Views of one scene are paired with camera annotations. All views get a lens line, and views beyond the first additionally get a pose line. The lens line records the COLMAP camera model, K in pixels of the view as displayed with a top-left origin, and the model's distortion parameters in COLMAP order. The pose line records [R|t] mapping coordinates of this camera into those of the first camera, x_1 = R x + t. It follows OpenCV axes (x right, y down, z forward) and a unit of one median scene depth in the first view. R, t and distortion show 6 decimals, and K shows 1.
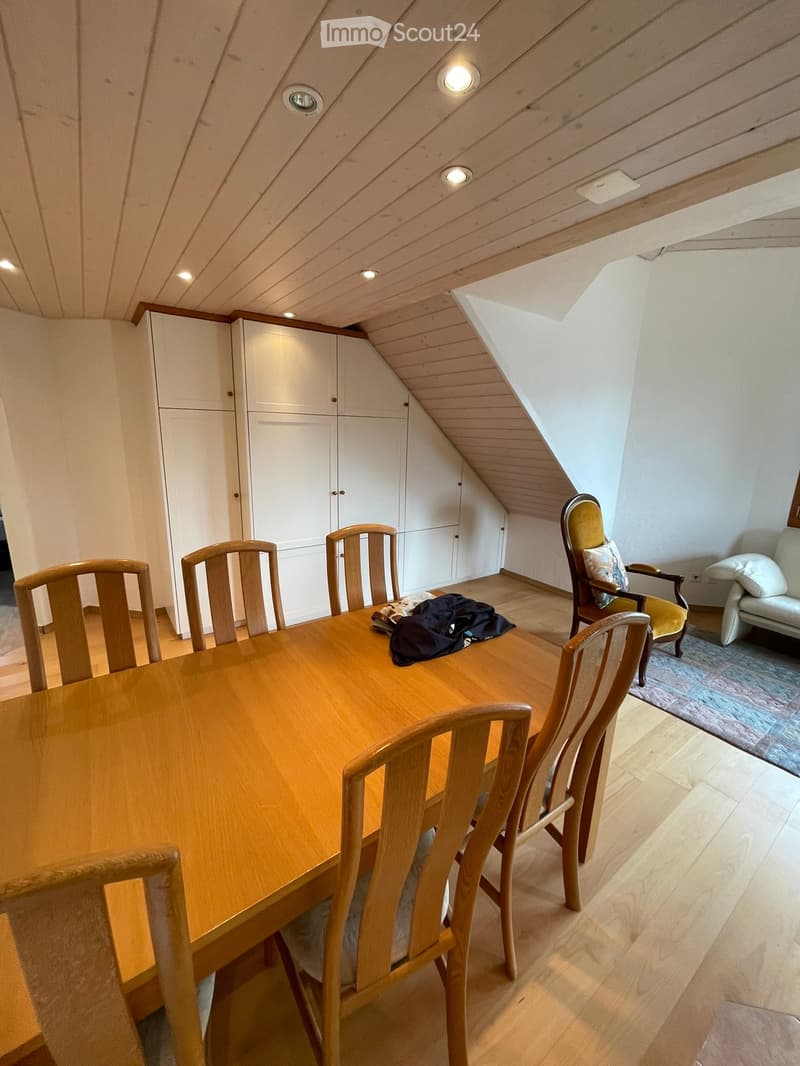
lens RADIAL K [[430.1, 0, 399.8], [0, 430.1, 526.5], [0, 0, 1]] dist [-0.000672, -0.000219]
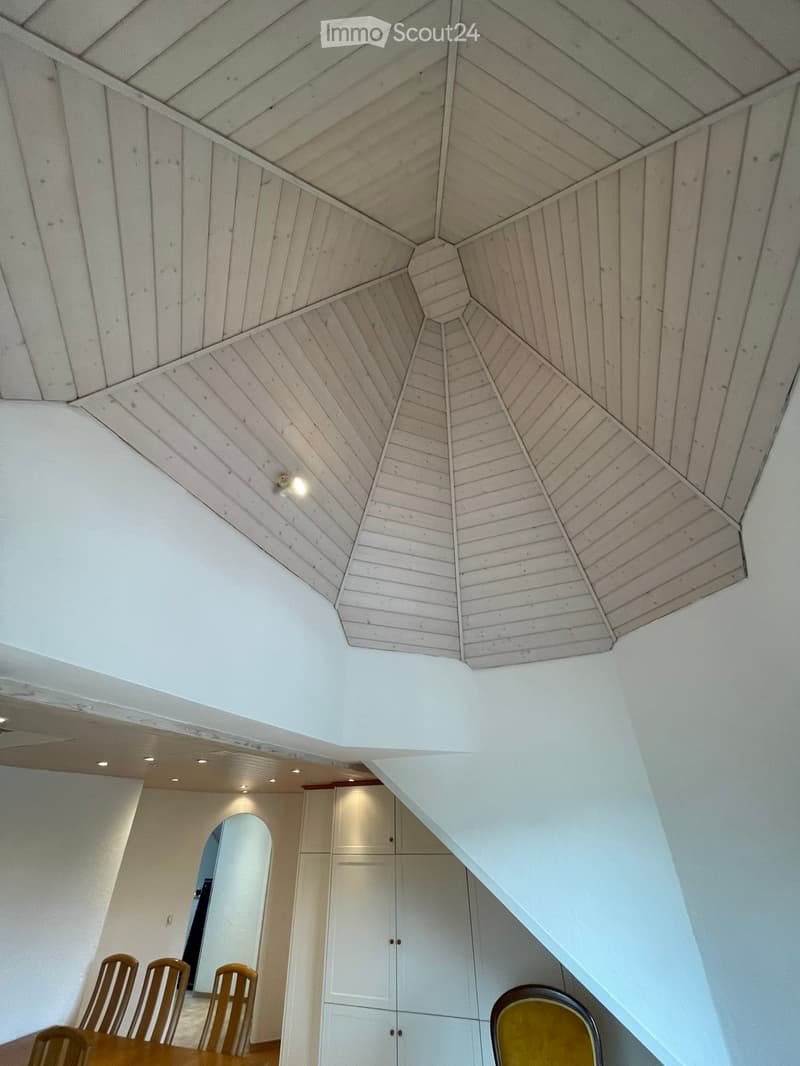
lens RADIAL K [[430.1, 0, 399.8], [0, 430.1, 526.5], [0, 0, 1]] dist [-0.000672, -0.000219]
pose [[0.522448, -0.513864, -0.680435, 1.300984], [-0.160224, 0.724625, -0.670259, -0.127282], [0.837482, 0.459197, 0.296246, 0.233705]]
